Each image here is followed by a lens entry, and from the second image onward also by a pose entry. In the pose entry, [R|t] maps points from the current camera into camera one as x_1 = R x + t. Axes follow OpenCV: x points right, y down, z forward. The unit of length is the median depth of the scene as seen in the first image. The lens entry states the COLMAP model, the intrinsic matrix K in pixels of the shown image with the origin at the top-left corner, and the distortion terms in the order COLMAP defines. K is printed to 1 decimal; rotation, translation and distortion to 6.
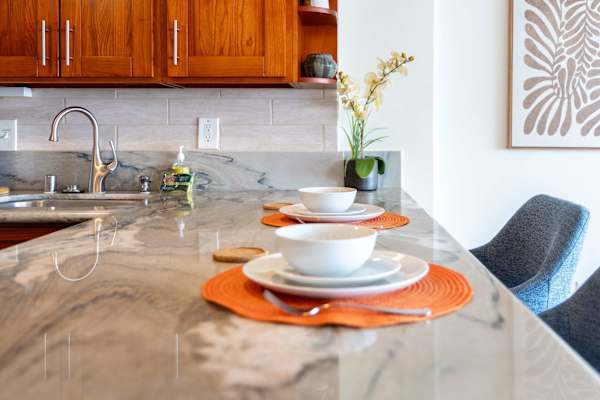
lens RADIAL K [[576.0, 0, 316.2], [0, 576.0, 151.2], [0, 0, 1]] dist [0.000641, 0.000000]
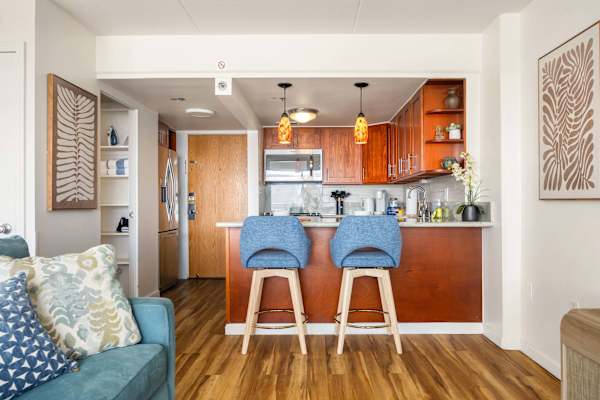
lens RADIAL K [[432.6, 0, 304.4], [0, 432.6, 200.2], [0, 0, 1]] dist [-0.007959, 0.001905]
pose [[0.000233, -0.008056, -0.999968, 1.589676], [-0.026087, 0.999627, -0.008059, 0.022471], [0.999660, 0.026088, 0.000023, 0.430061]]
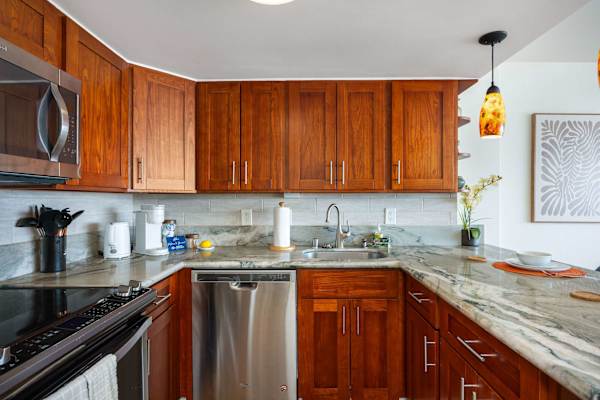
lens RADIAL K [[317.4, 0, 296.4], [0, 317.4, 201.6], [0, 0, 1]] dist [-0.002356, -0.000055]
pose [[0.999887, -0.001634, 0.014954, -0.522711], [0.001993, 0.999710, -0.023996, -0.055235], [-0.014911, 0.024023, 0.999600, -0.057417]]
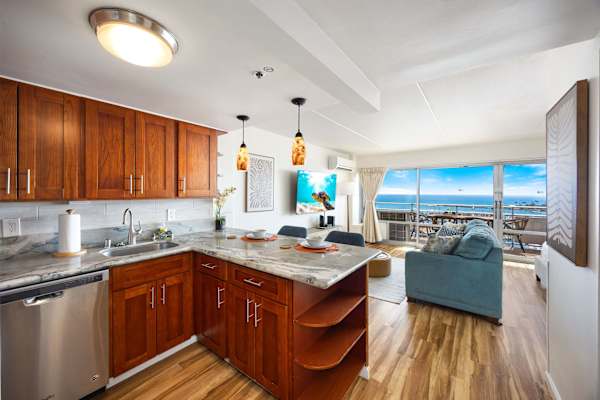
lens RADIAL K [[240.9, 0, 296.0], [0, 240.9, 194.9], [0, 0, 1]] dist [-0.000449, 0.000557]
pose [[0.578557, -0.005813, 0.815621, -0.769499], [0.019379, 0.999790, -0.006621, -0.105513], [-0.815412, 0.019637, 0.578548, -0.119011]]
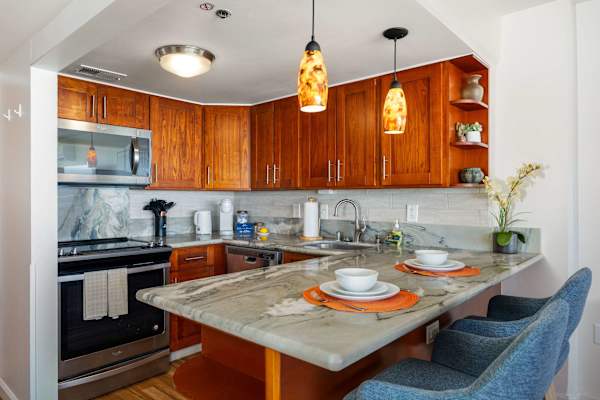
lens RADIAL K [[401.7, 0, 300.6], [0, 401.7, 203.7], [0, 0, 1]] dist [-0.016832, 0.001610]
pose [[0.762043, 0.010449, -0.647442, 0.358359], [-0.019310, 0.999792, -0.006592, -0.046296], [0.647239, 0.017525, 0.762086, -0.178055]]
